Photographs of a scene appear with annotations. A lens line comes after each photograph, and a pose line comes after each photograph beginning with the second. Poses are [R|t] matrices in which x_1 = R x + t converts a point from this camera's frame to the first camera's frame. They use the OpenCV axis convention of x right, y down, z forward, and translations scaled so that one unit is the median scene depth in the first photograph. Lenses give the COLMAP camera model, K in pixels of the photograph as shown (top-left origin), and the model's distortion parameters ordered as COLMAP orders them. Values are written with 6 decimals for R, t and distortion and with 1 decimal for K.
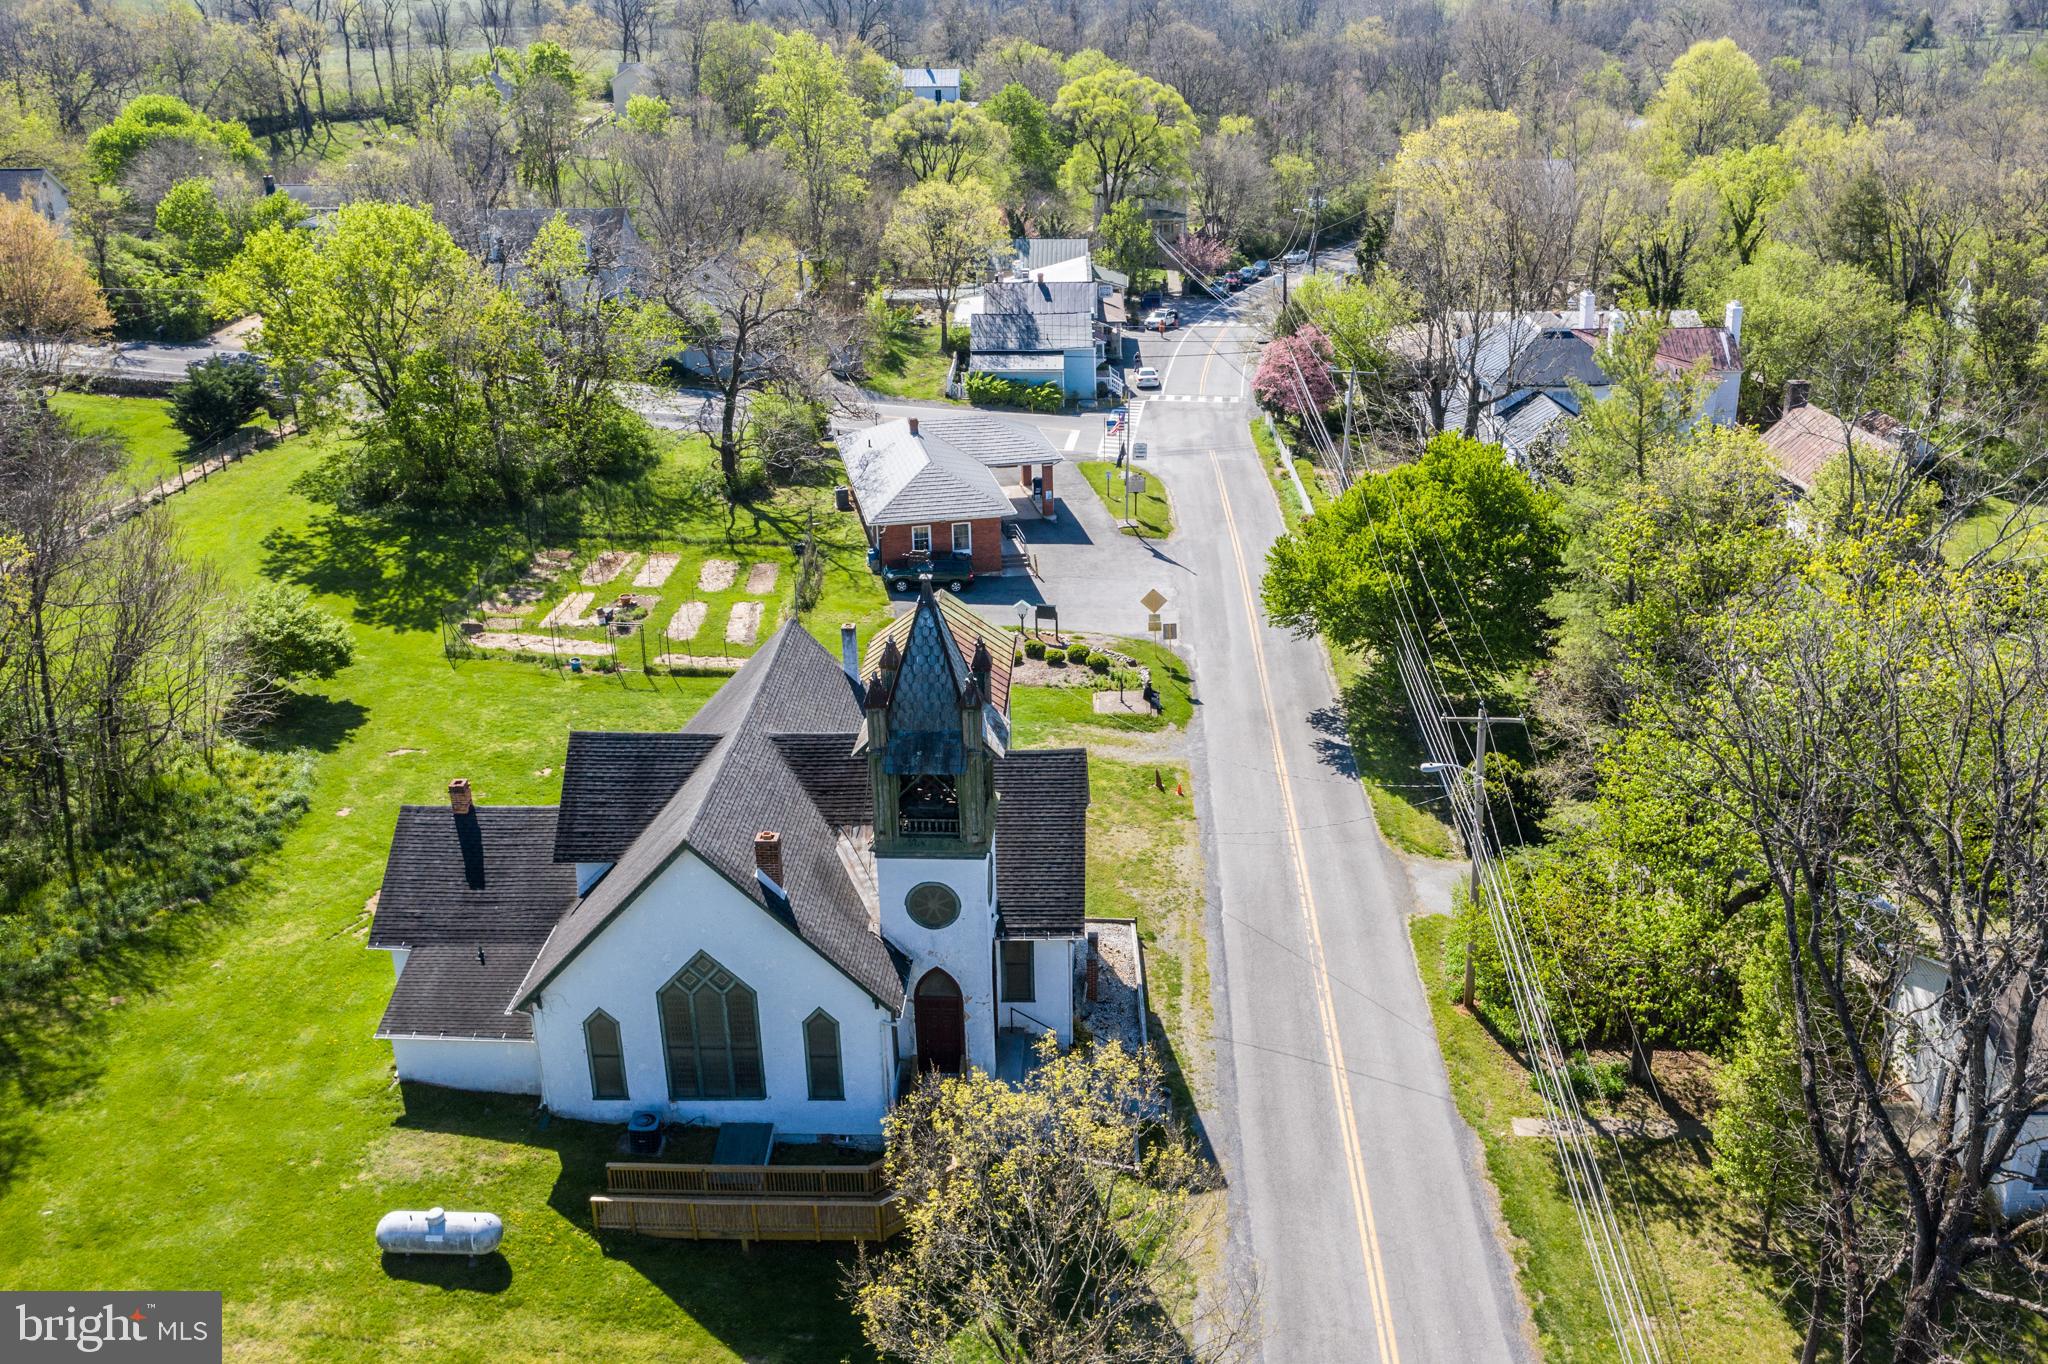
lens RADIAL K [[1596.6, 0, 1039.6], [0, 1596.6, 686.6], [0, 0, 1]] dist [-0.006153, 0.000216]
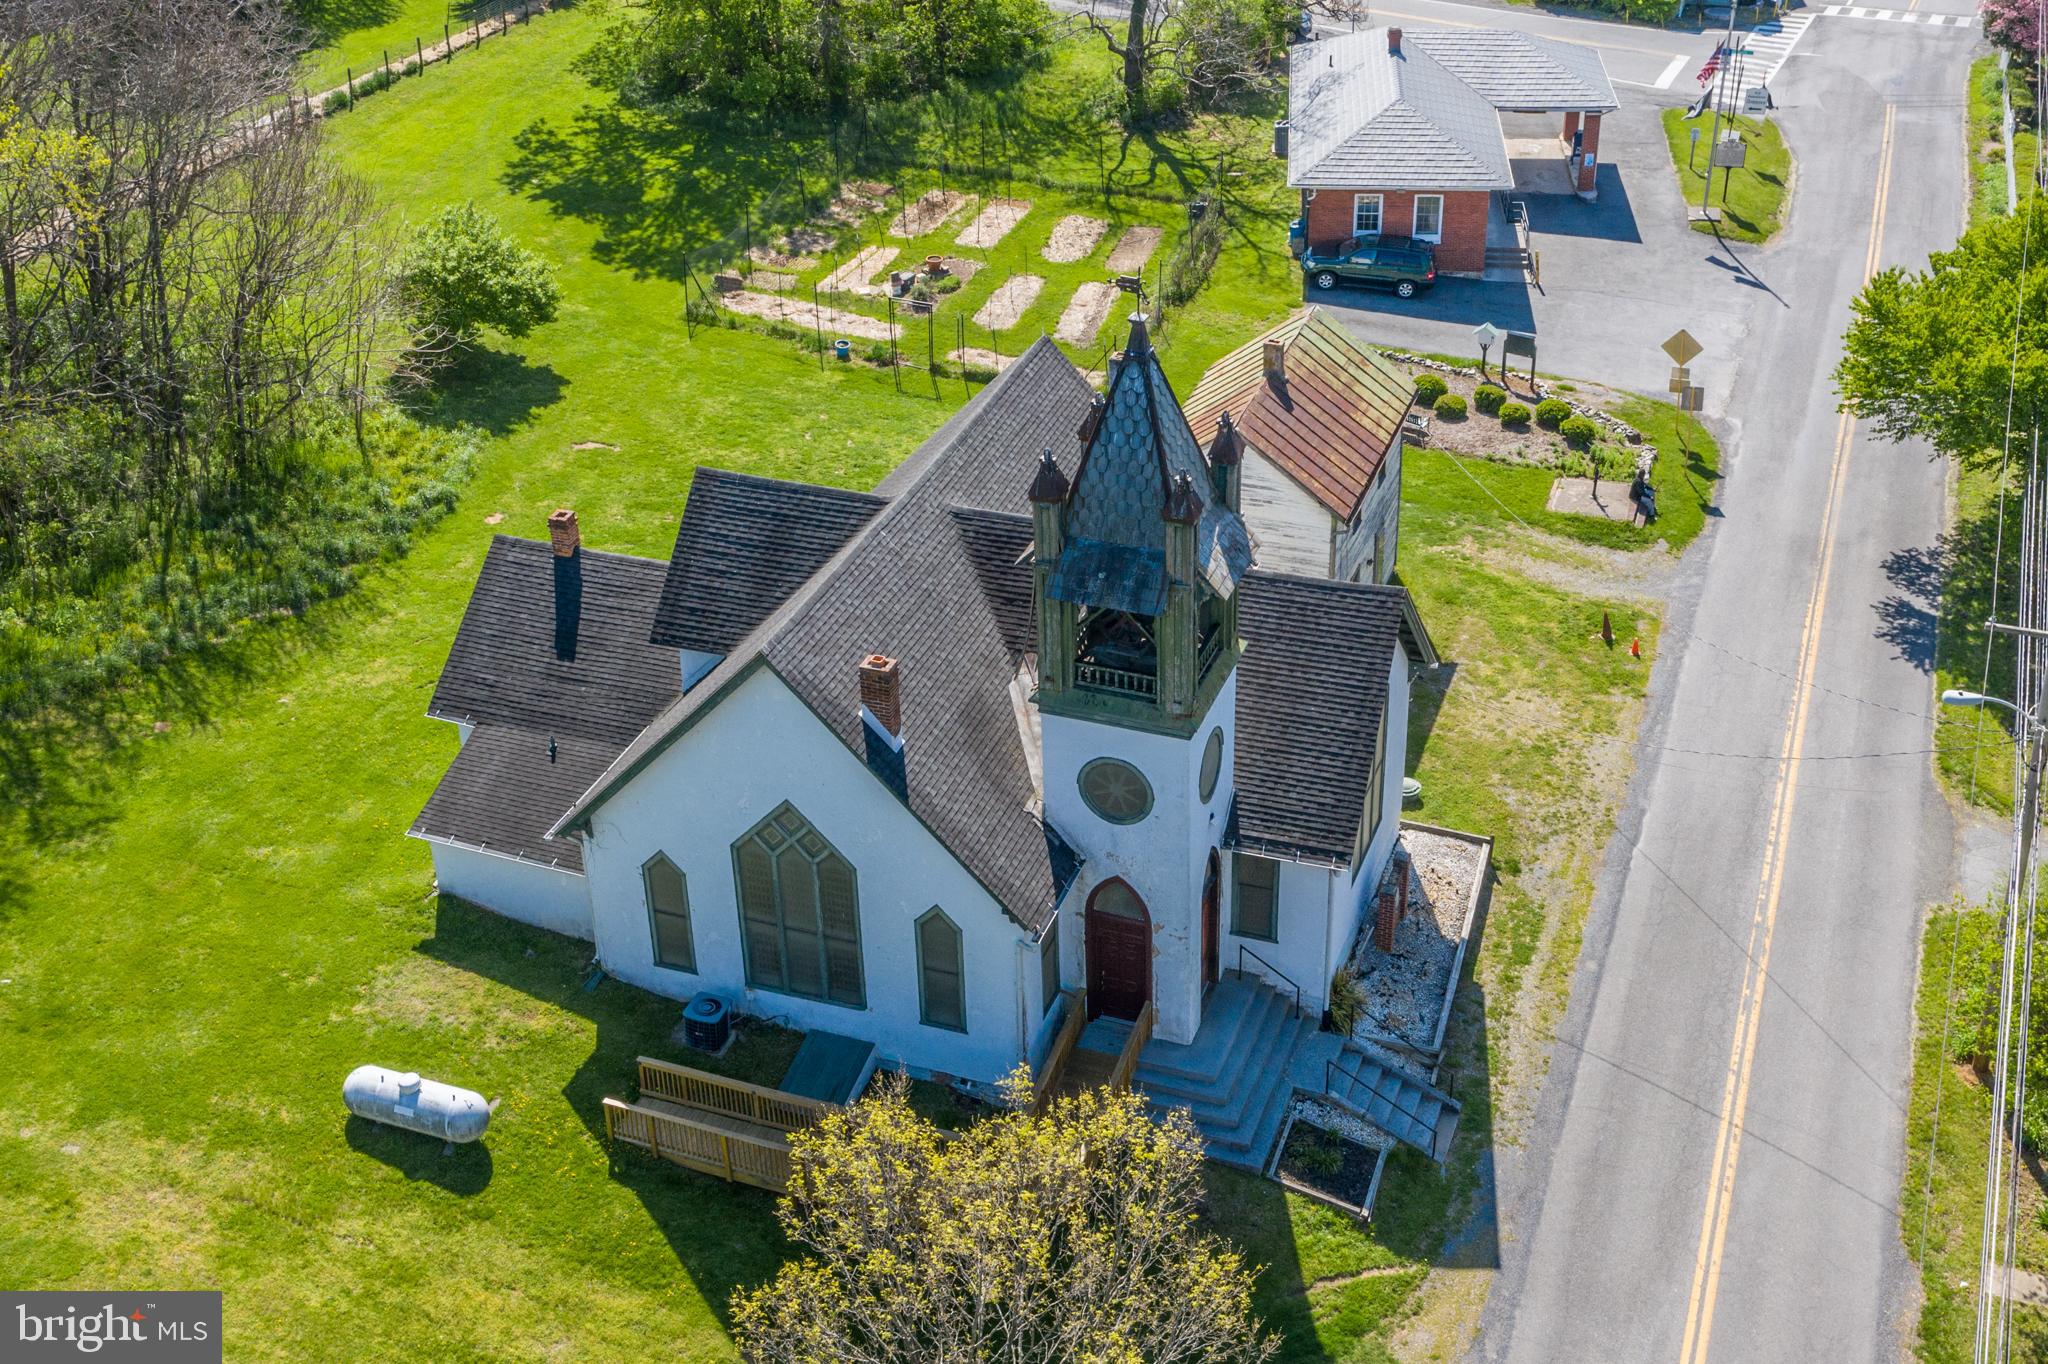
lens RADIAL K [[2165.1, 0, 1022.1], [0, 2165.1, 677.0], [0, 0, 1]] dist [-0.004094, 0.000000]
pose [[0.945621, 0.154631, -0.286164, 0.129292], [-0.111729, 0.980659, 0.160700, -0.047804], [0.305478, -0.119988, 0.944609, 0.089505]]
